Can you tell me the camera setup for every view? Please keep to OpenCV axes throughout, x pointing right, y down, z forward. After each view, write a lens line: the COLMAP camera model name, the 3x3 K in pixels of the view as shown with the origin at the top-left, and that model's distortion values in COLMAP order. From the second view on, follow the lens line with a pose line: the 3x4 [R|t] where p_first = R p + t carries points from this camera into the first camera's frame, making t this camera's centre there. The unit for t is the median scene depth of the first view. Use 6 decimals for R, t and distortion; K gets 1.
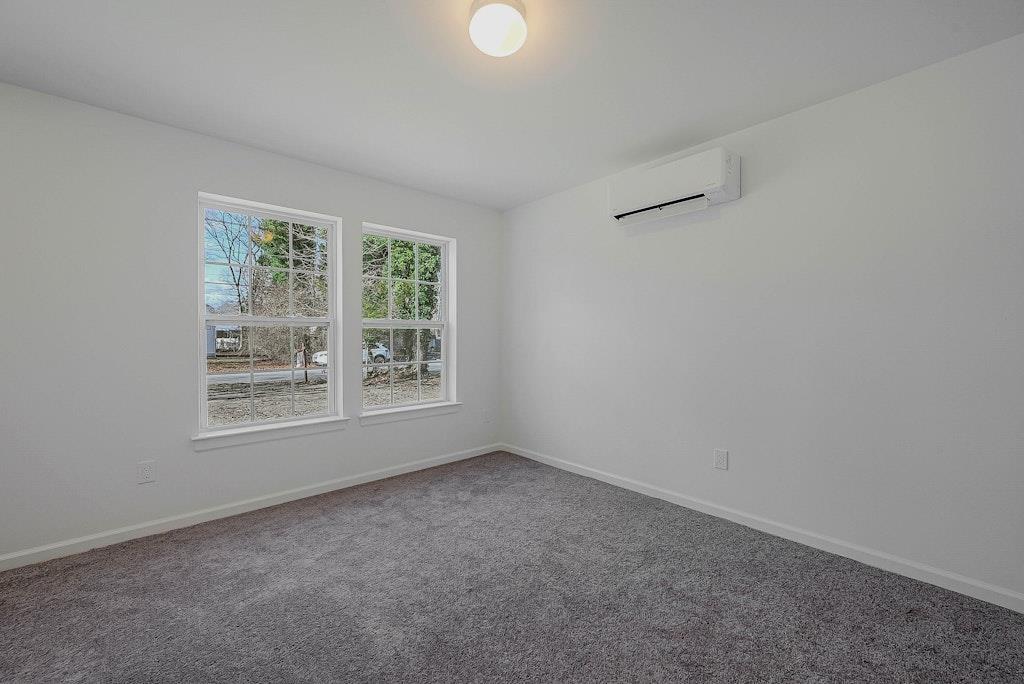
lens RADIAL K [[419.3, 0, 490.5], [0, 419.3, 330.1], [0, 0, 1]] dist [0.001732, -0.000376]
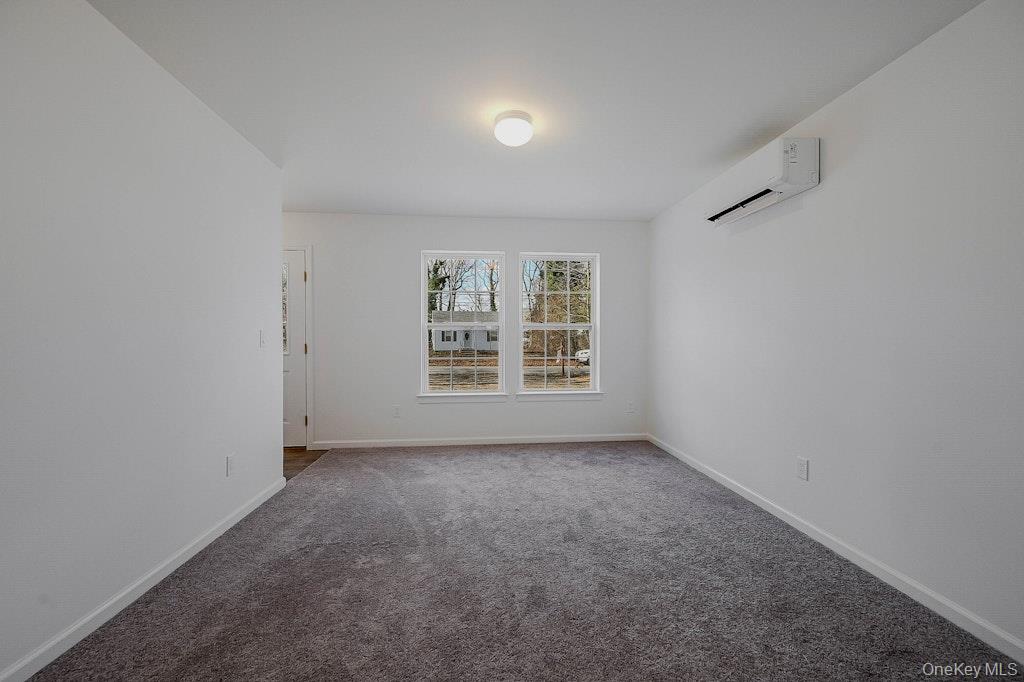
lens RADIAL K [[419.3, 0, 512.0], [0, 419.3, 332.5], [0, 0, 1]] dist [0.001732, -0.000376]
pose [[0.798436, -0.007455, -0.602033, 0.565032], [0.010178, 0.999948, 0.001116, 0.001348], [0.601993, -0.007018, 0.798470, -0.116694]]
